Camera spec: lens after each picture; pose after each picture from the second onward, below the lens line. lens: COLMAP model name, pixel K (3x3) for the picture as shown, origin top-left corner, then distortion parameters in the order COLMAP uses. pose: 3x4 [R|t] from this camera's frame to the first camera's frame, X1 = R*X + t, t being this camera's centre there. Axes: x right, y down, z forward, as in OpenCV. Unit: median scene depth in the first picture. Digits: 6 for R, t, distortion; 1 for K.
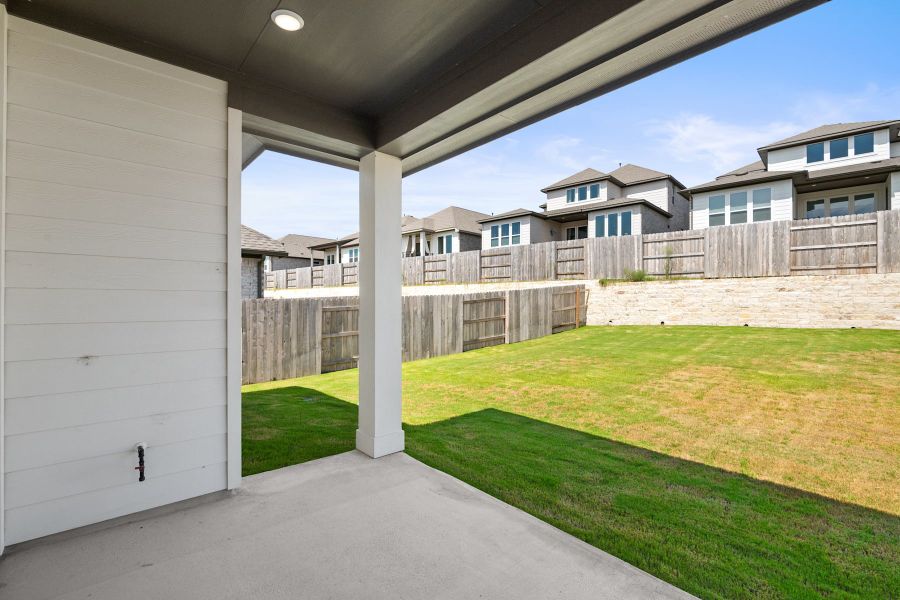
lens RADIAL K [[410.6, 0, 450.3], [0, 410.6, 301.0], [0, 0, 1]] dist [-0.006906, -0.000766]
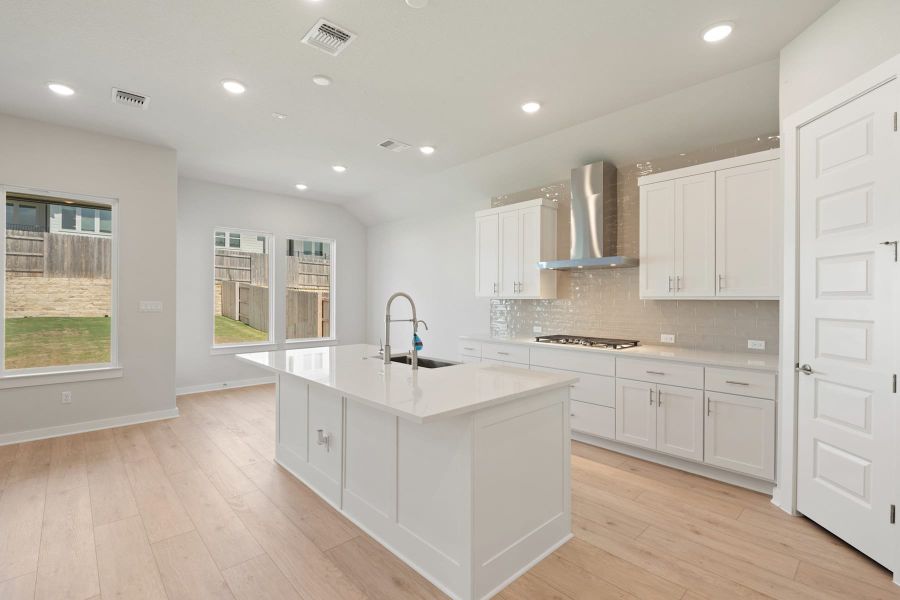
lens RADIAL K [[410.6, 0, 450.3], [0, 410.6, 301.0], [0, 0, 1]] dist [-0.006906, -0.000766]
pose [[-0.040003, -0.006417, 0.999179, -0.290420], [-0.007388, 0.999954, 0.006126, -0.003721], [-0.999172, -0.007137, -0.040049, -0.243883]]
